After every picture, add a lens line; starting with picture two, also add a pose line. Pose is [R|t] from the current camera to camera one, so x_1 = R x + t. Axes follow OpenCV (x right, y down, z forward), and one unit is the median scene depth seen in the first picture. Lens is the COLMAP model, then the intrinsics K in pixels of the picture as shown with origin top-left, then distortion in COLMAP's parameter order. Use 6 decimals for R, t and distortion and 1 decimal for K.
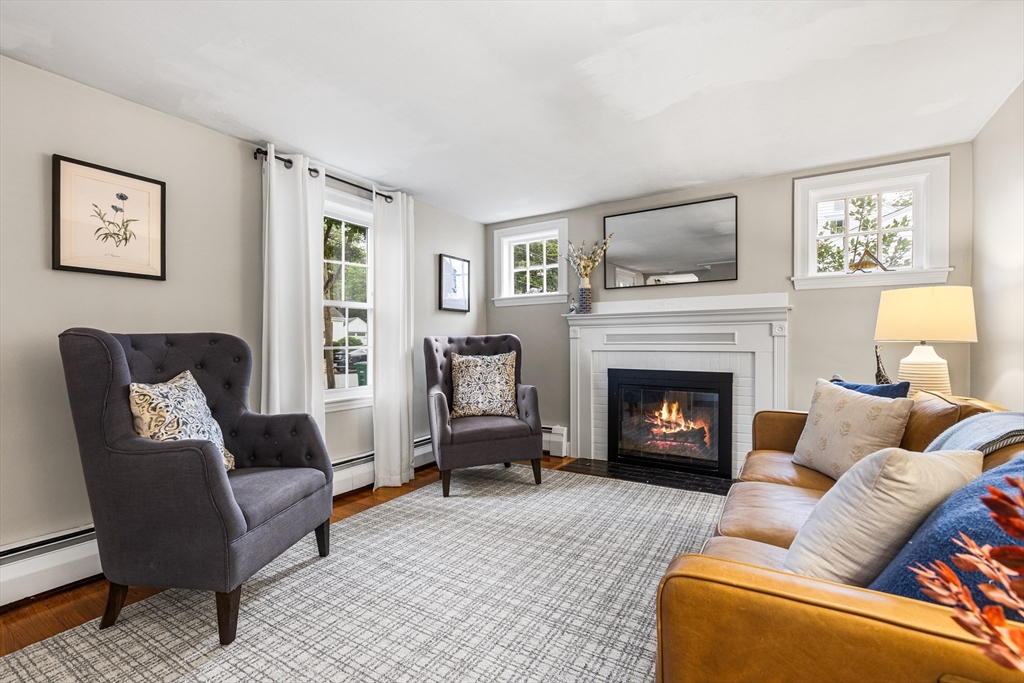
lens RADIAL K [[461.3, 0, 512.3], [0, 461.3, 350.2], [0, 0, 1]] dist [-0.000631, 0.000178]
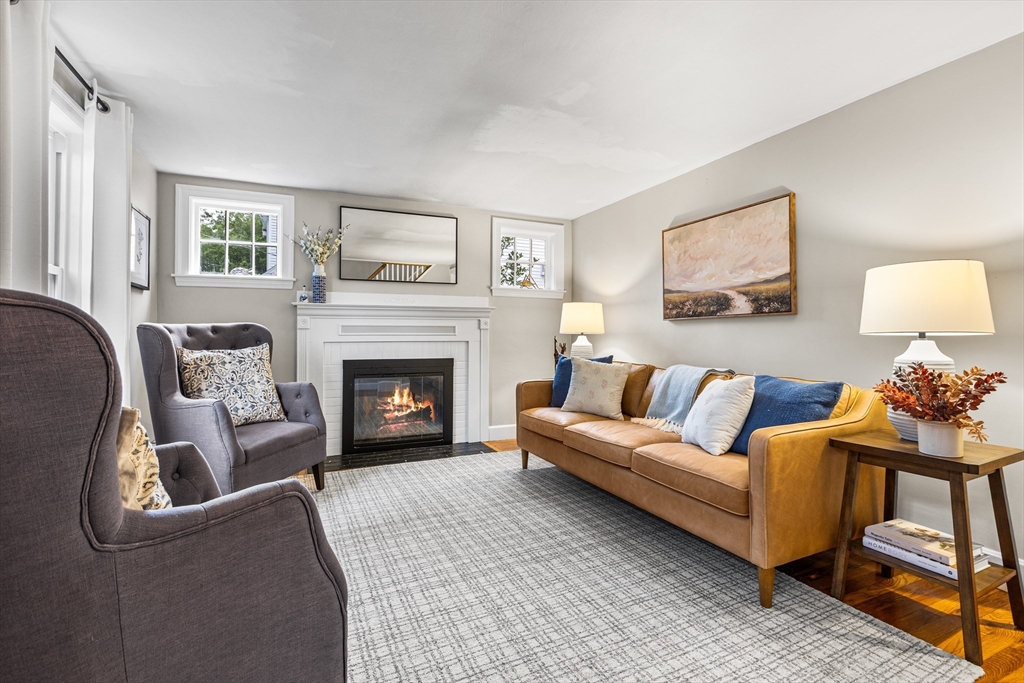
lens RADIAL K [[464.2, 0, 511.0], [0, 464.2, 333.3], [0, 0, 1]] dist [-0.000019, 0.000735]
pose [[0.549778, 0.005085, 0.835295, -0.495026], [0.012804, 0.999813, -0.014514, 0.001810], [-0.835212, 0.018675, 0.549610, 0.182464]]
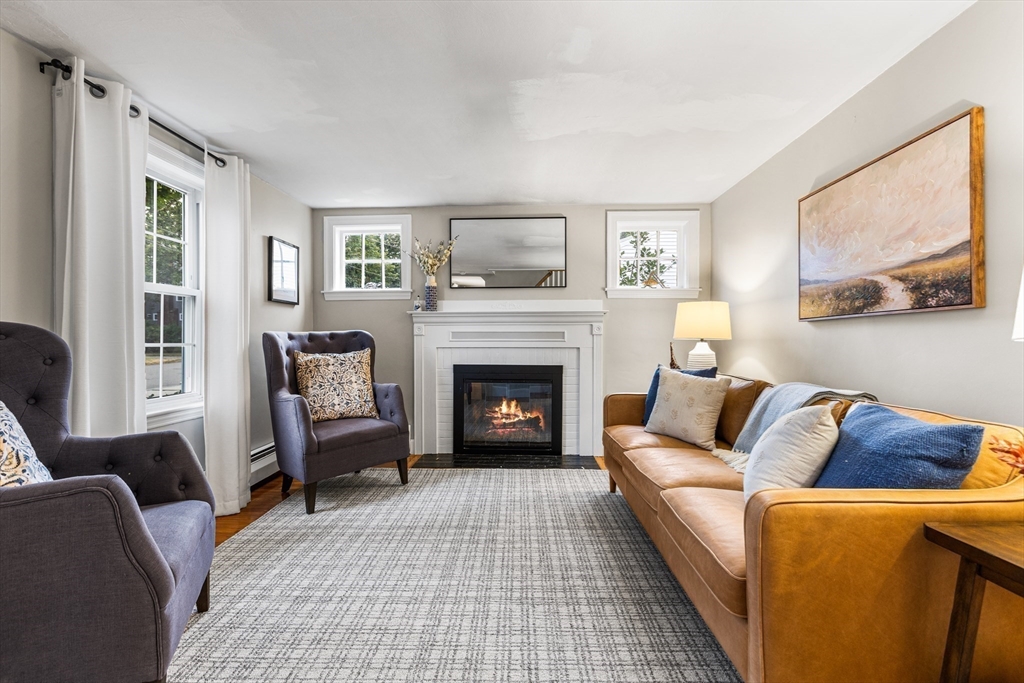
lens RADIAL K [[458.6, 0, 510.8], [0, 458.6, 346.1], [0, 0, 1]] dist [0.000828, -0.000084]
pose [[0.867447, -0.003506, 0.497517, -0.229240], [0.005964, 0.999977, -0.003352, 0.002369], [-0.497493, 0.005875, 0.867448, 0.043086]]
